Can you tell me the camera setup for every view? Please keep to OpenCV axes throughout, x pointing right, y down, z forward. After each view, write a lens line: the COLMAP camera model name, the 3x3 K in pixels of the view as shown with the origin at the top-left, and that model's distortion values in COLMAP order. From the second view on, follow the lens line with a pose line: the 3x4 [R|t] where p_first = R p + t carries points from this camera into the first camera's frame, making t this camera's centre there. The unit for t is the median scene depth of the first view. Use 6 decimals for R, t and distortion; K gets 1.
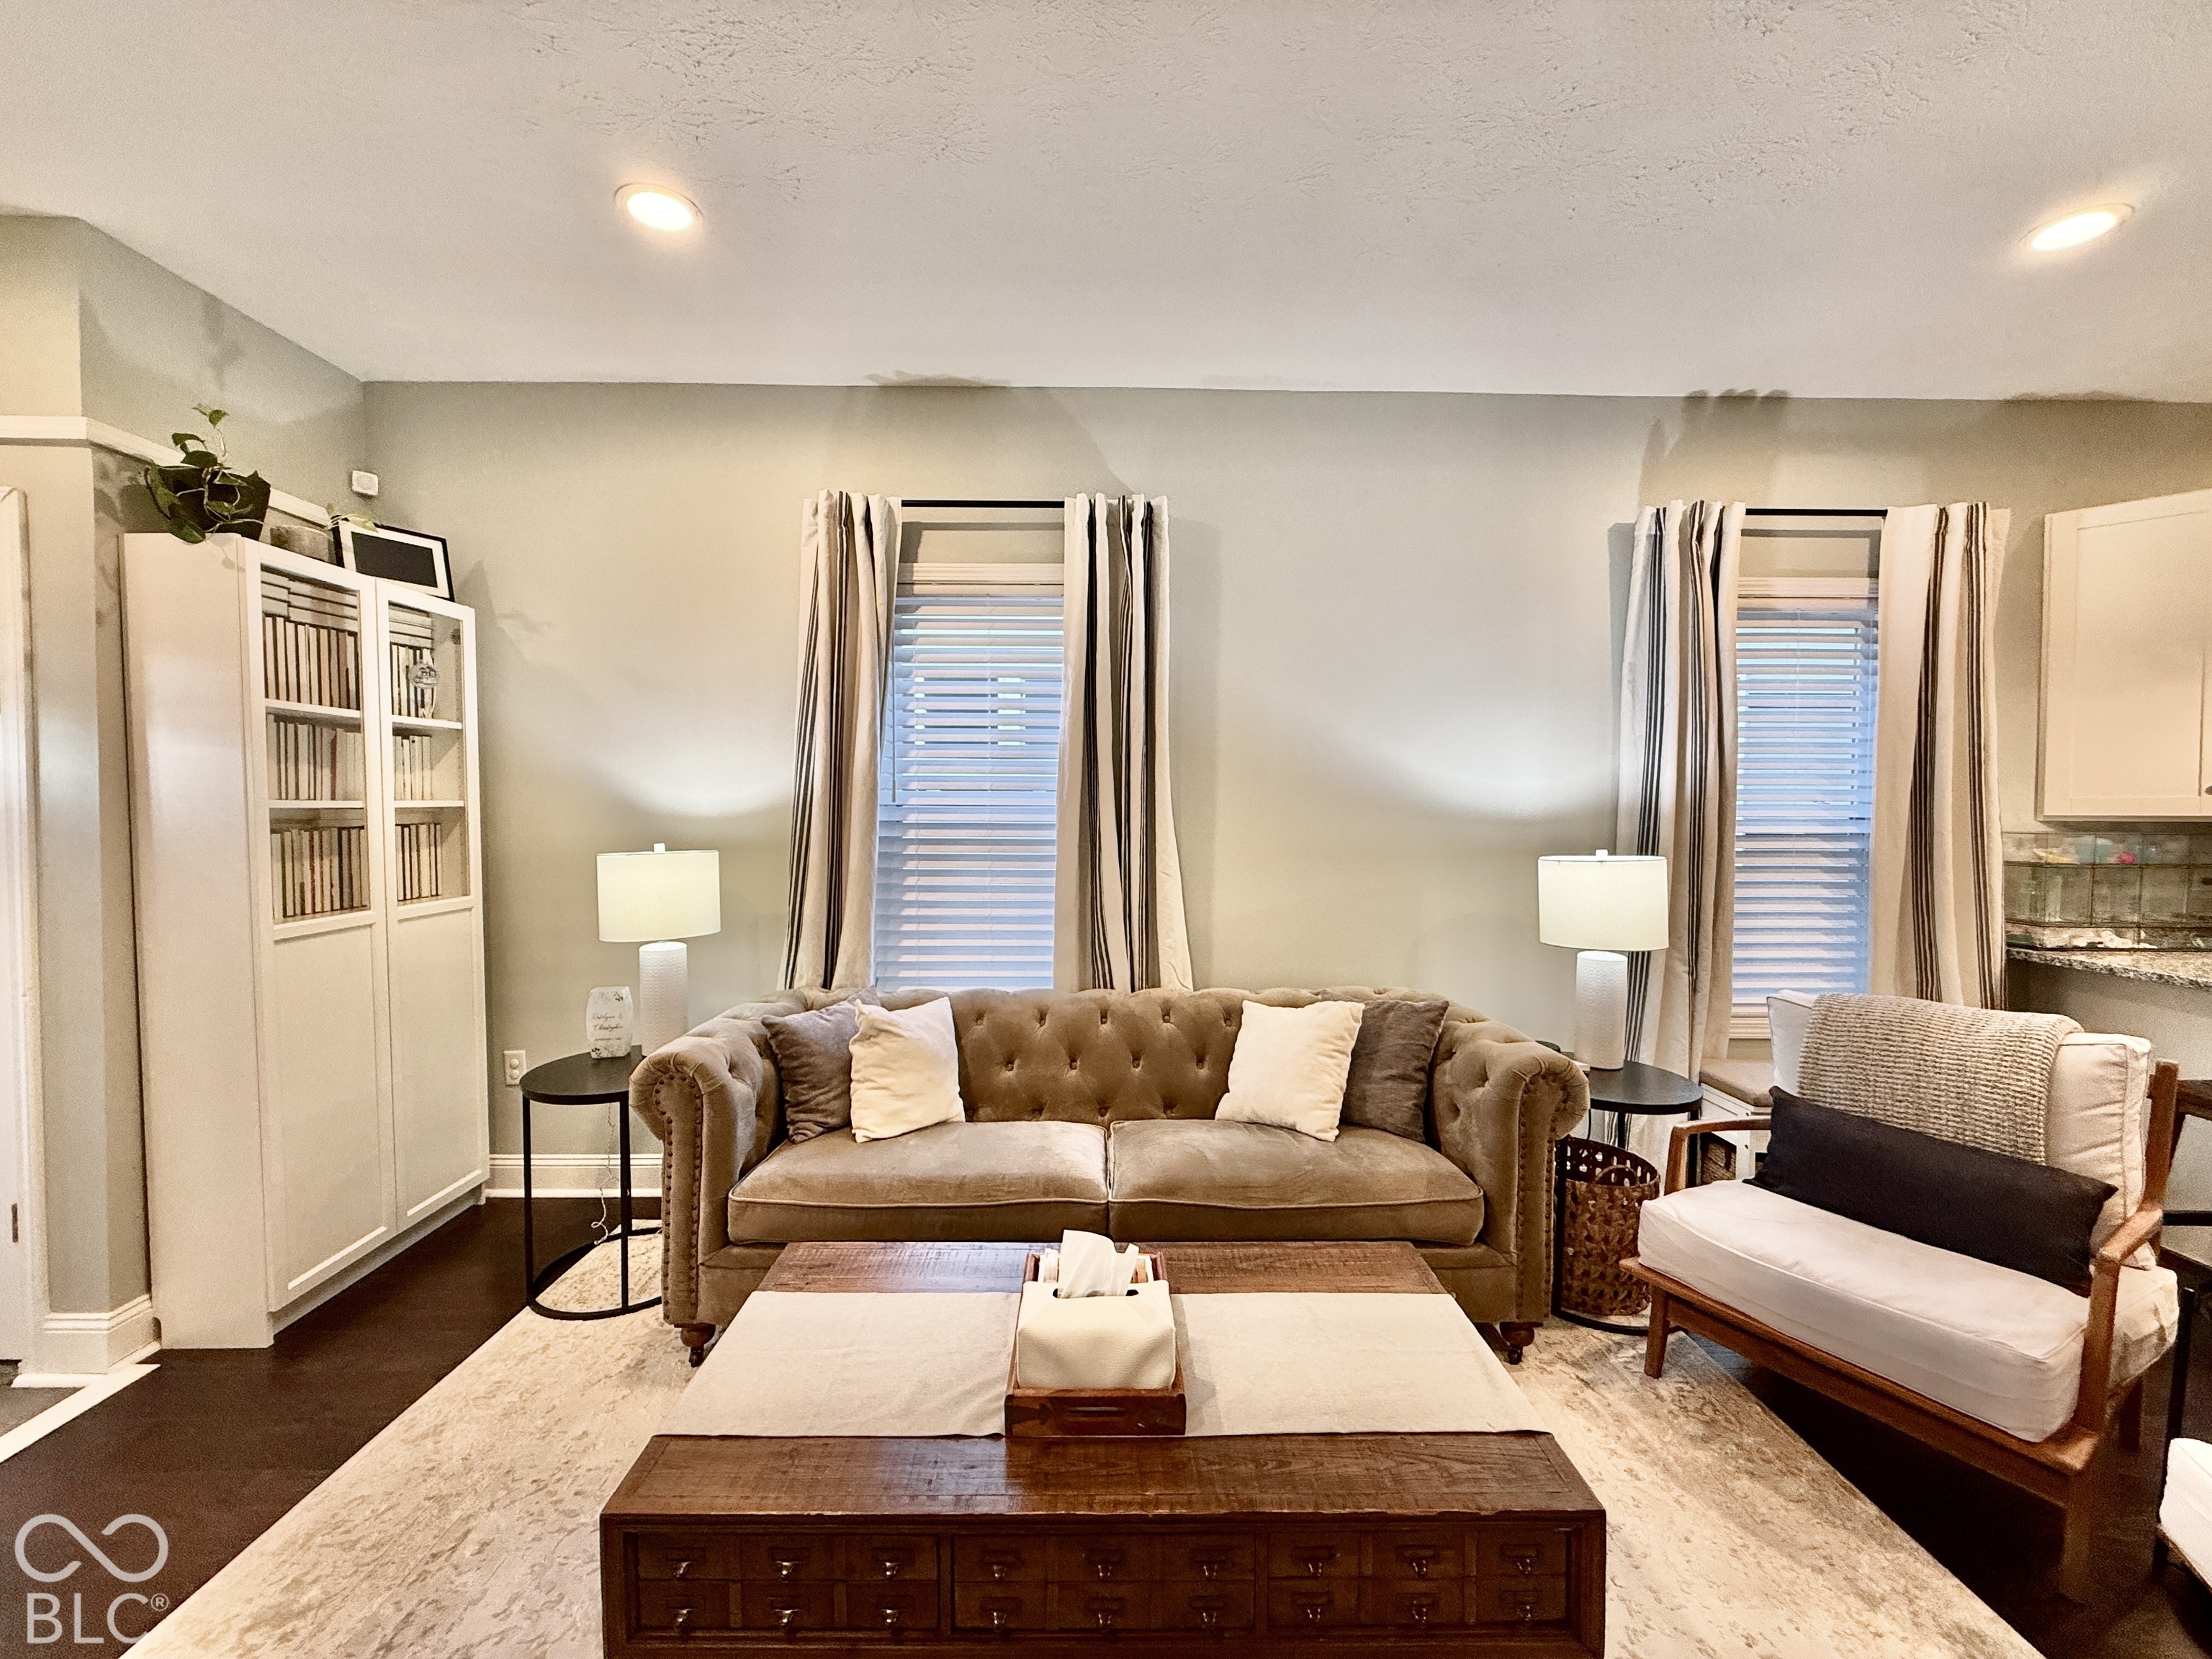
lens RADIAL K [[882.0, 0, 1105.4], [0, 882.0, 827.9], [0, 0, 1]] dist [-0.001534, -0.000122]
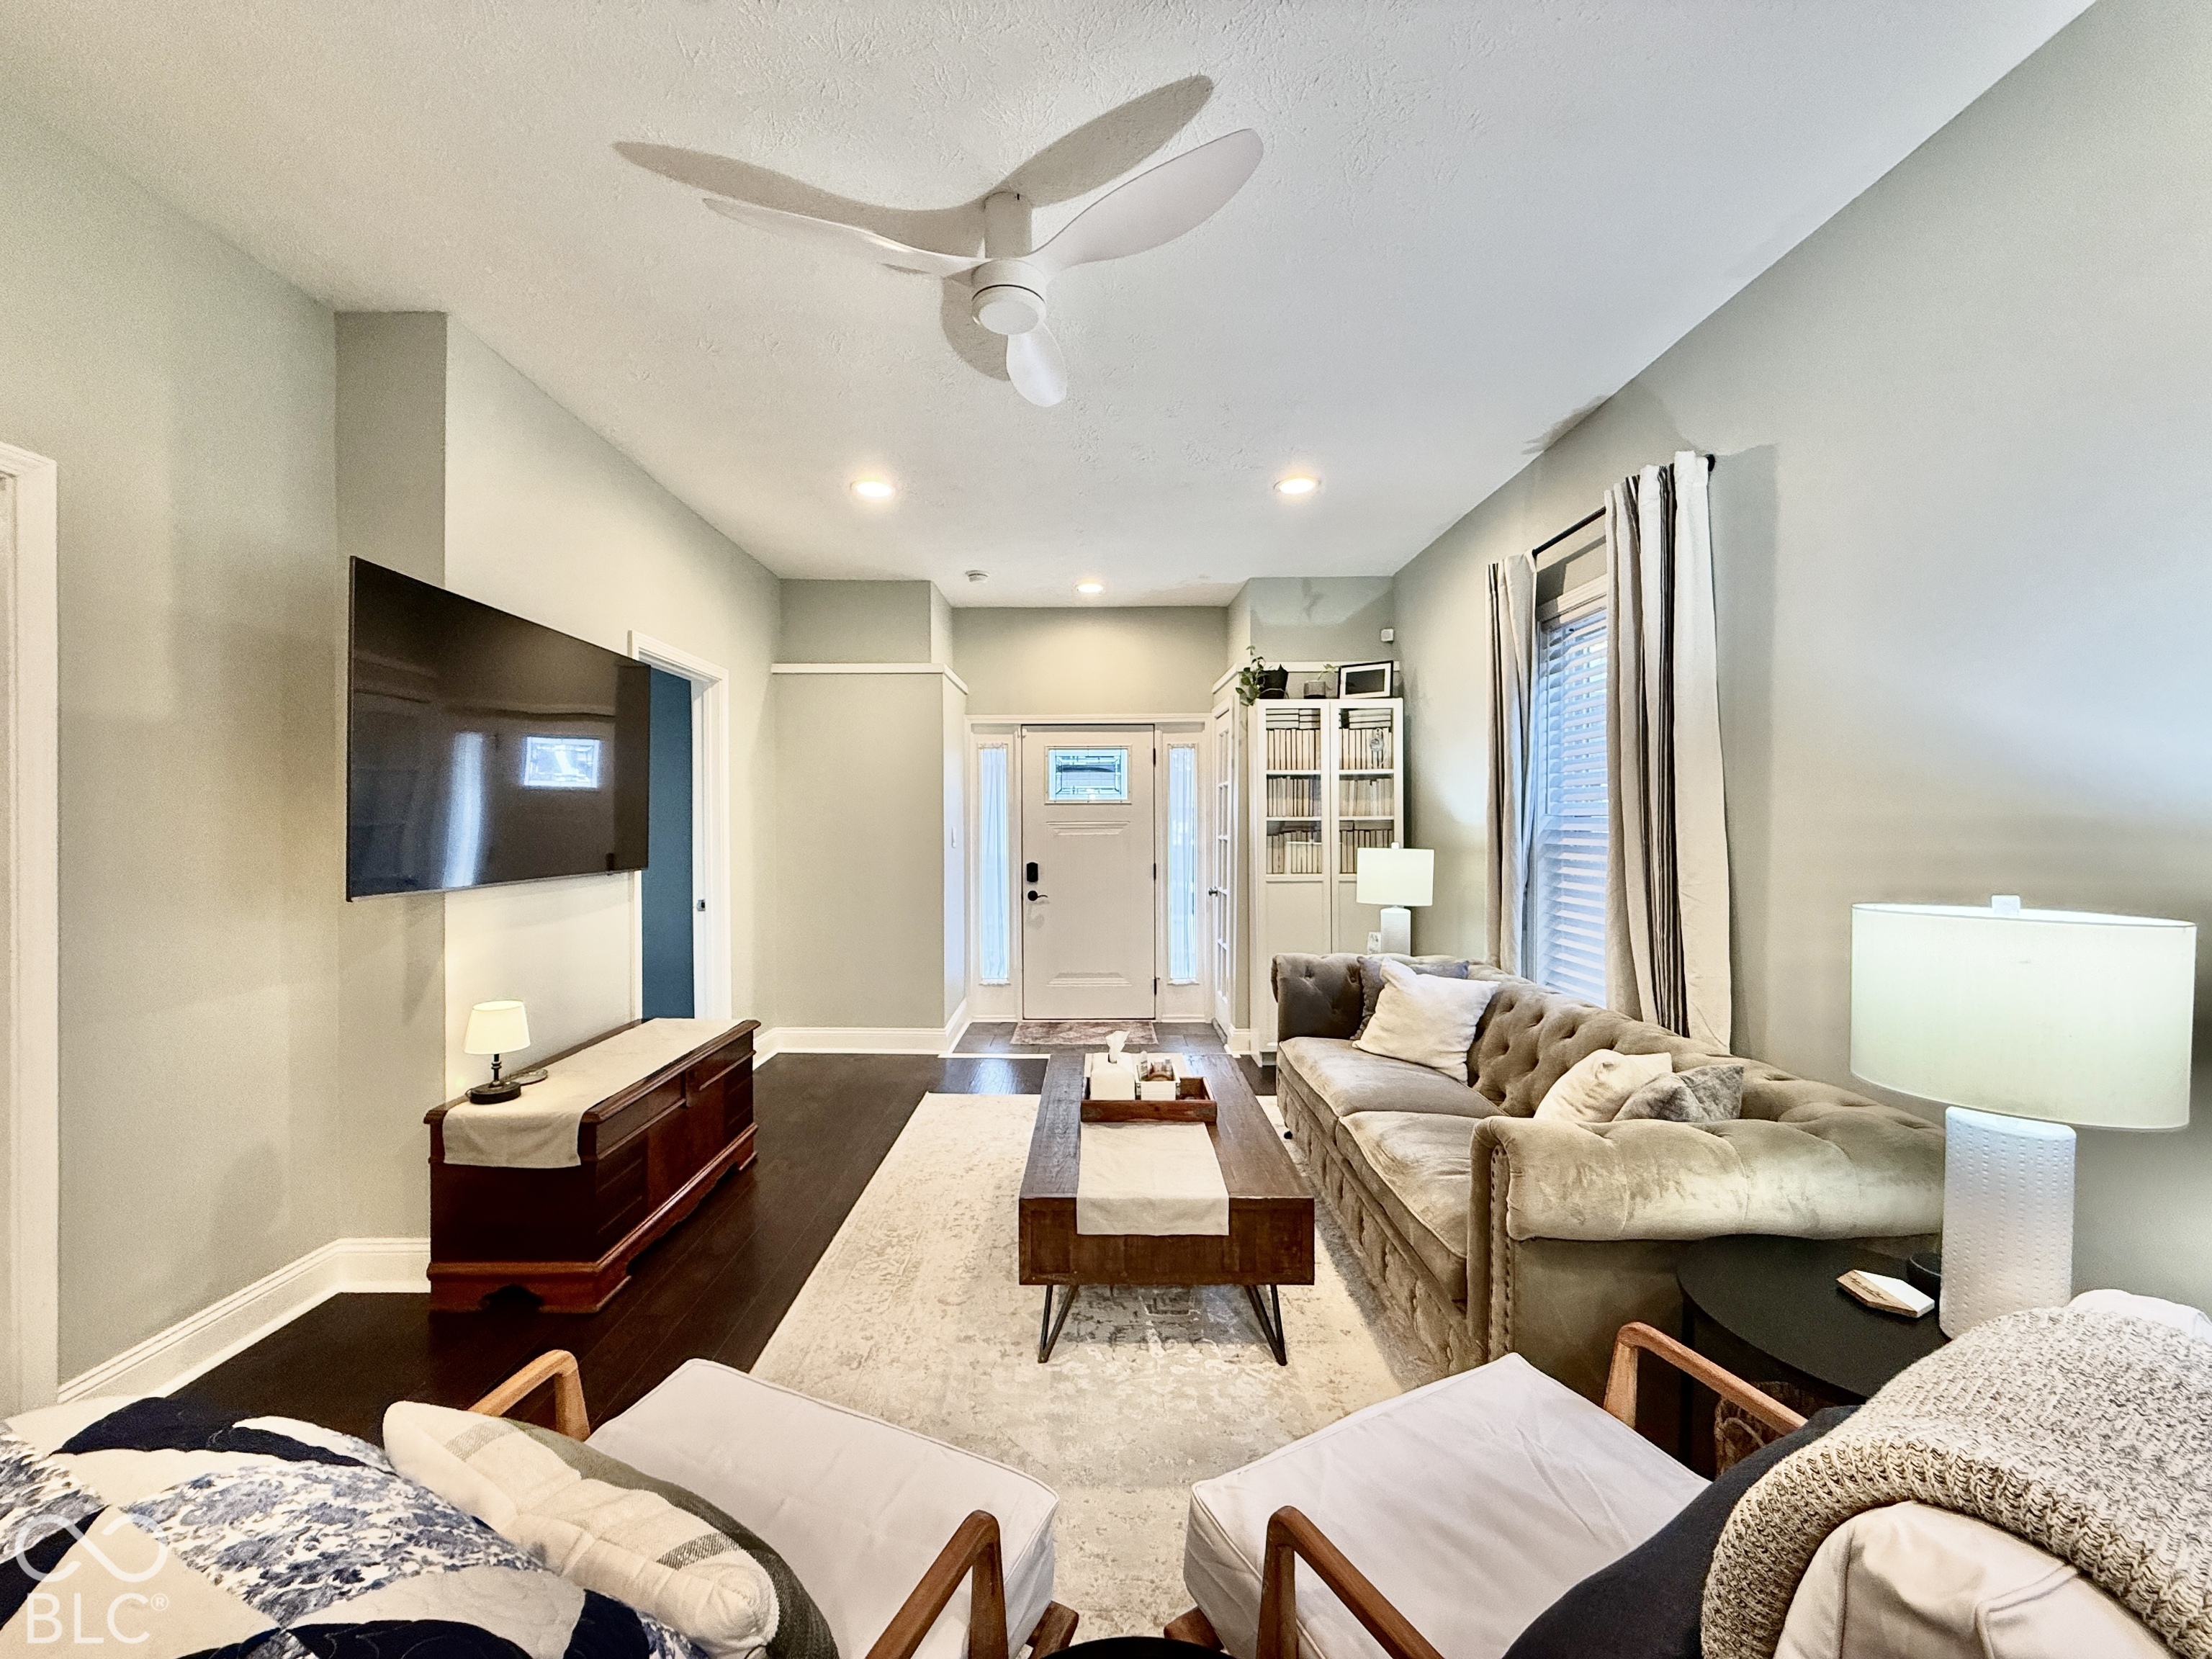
lens RADIAL K [[882.0, 0, 1102.2], [0, 882.0, 824.4], [0, 0, 1]] dist [-0.001534, -0.000122]
pose [[-0.012724, -0.000405, -0.999919, 1.014152], [-0.025338, 0.999679, -0.000083, -0.001167], [0.999598, 0.025334, -0.012730, 0.508429]]
